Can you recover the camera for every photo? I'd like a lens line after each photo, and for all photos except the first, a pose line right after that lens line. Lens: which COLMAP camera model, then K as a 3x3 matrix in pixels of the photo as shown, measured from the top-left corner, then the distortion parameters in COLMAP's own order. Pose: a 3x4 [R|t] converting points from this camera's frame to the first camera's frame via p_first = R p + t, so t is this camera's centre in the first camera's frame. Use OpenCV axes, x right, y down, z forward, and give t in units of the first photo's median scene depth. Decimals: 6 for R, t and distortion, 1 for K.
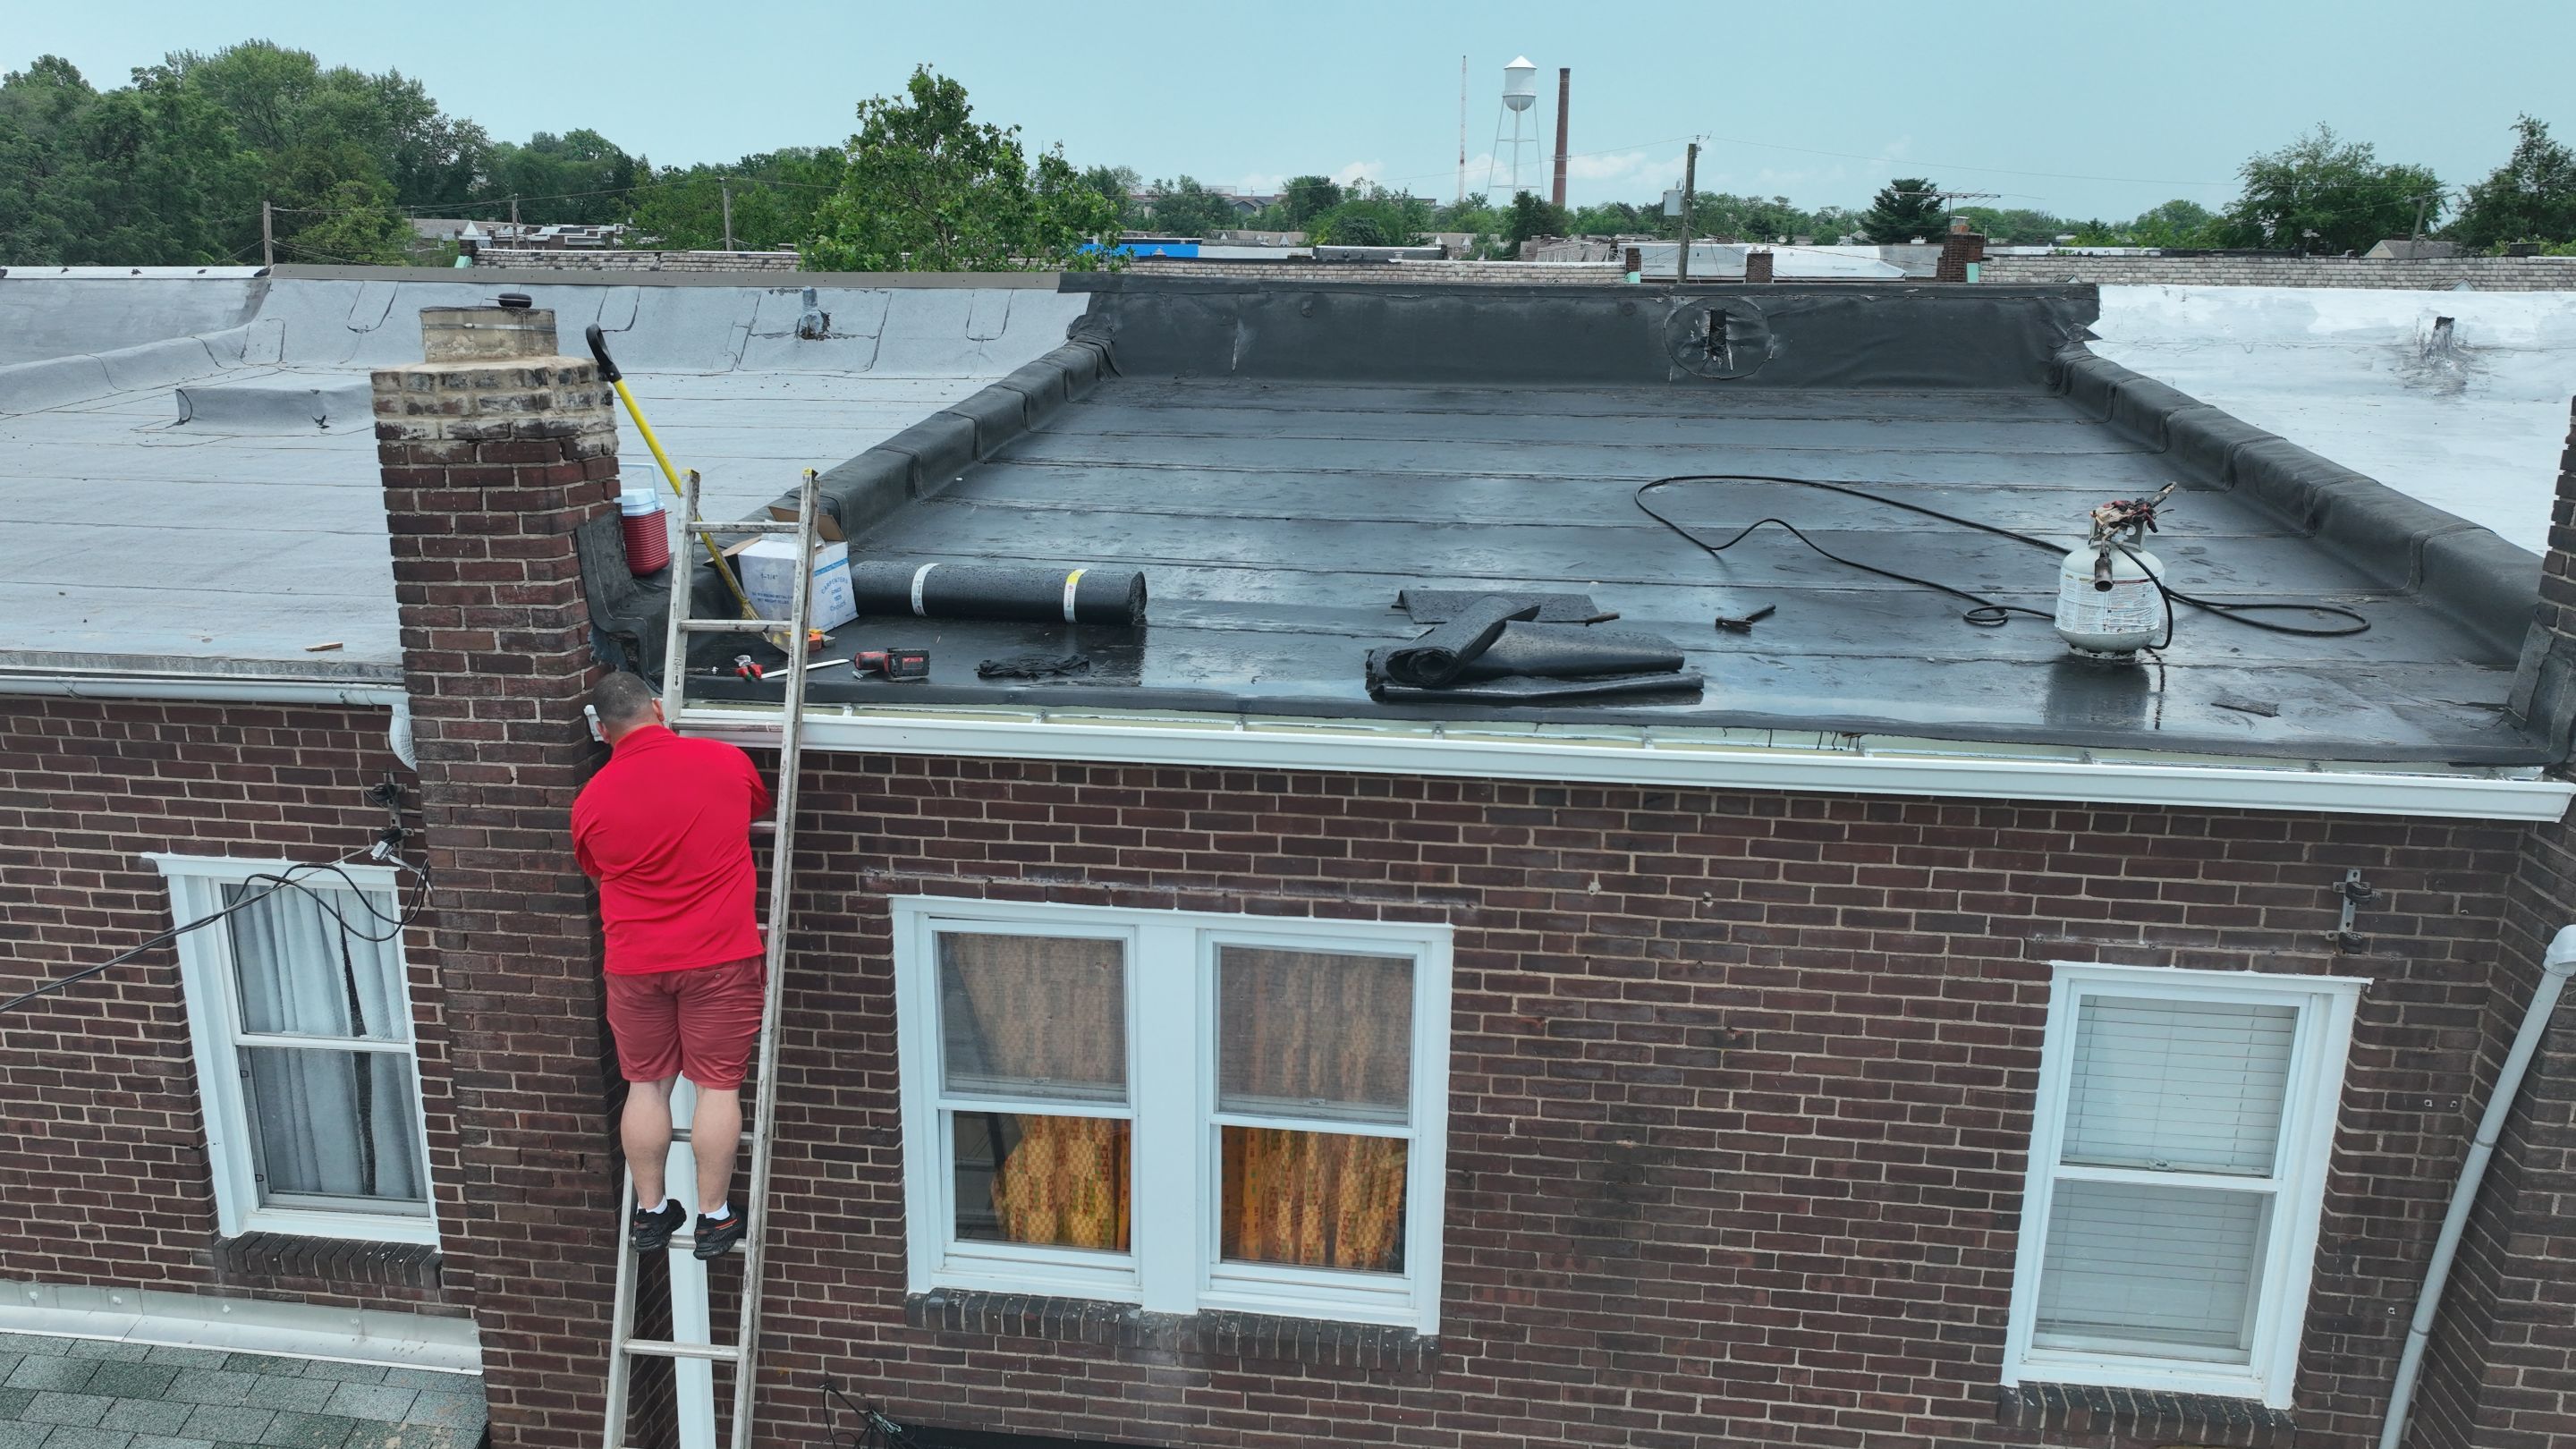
lens RADIAL K [[1816.8, 0, 1290.0], [0, 1816.8, 718.4], [0, 0, 1]] dist [-0.005545, 0.021072]
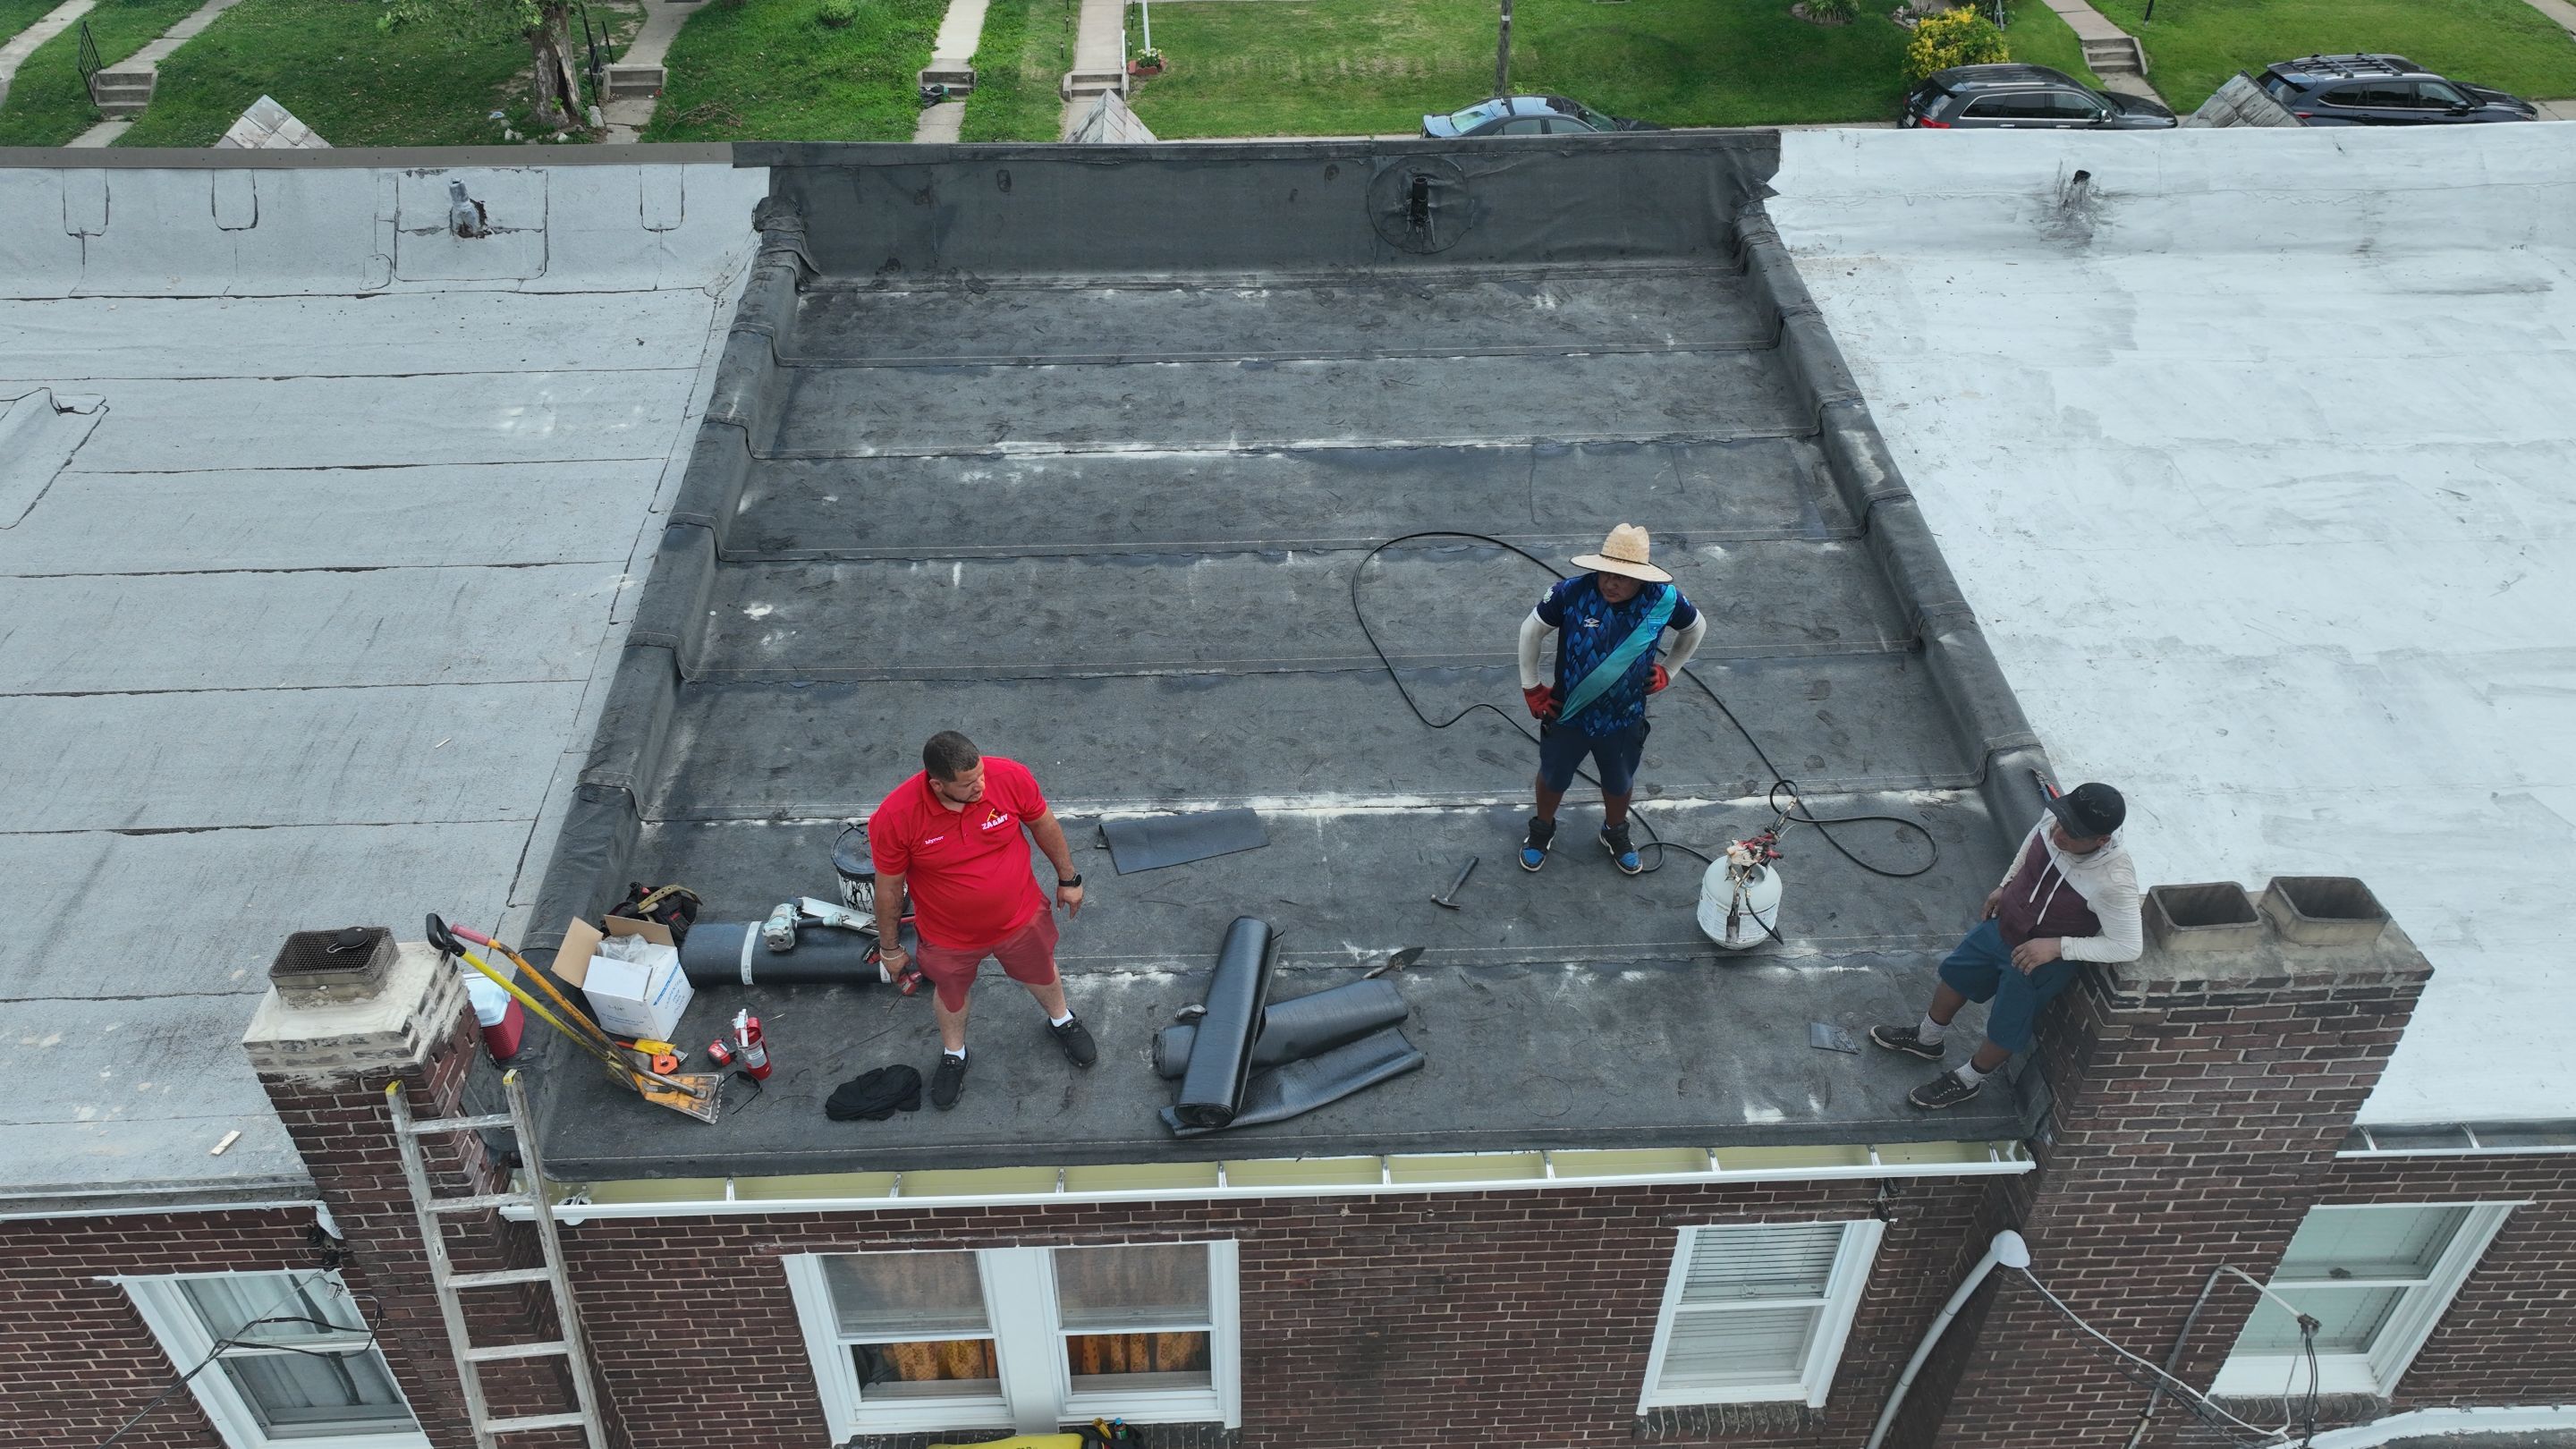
lens RADIAL K [[1816.8, 0, 1289.4], [0, 1816.8, 719.0], [0, 0, 1]] dist [-0.005545, 0.021072]
pose [[0.984576, -0.111567, 0.134769, -0.006502], [0.046834, 0.910254, 0.411393, -0.723136], [-0.168572, -0.398736, 0.901439, -0.020283]]
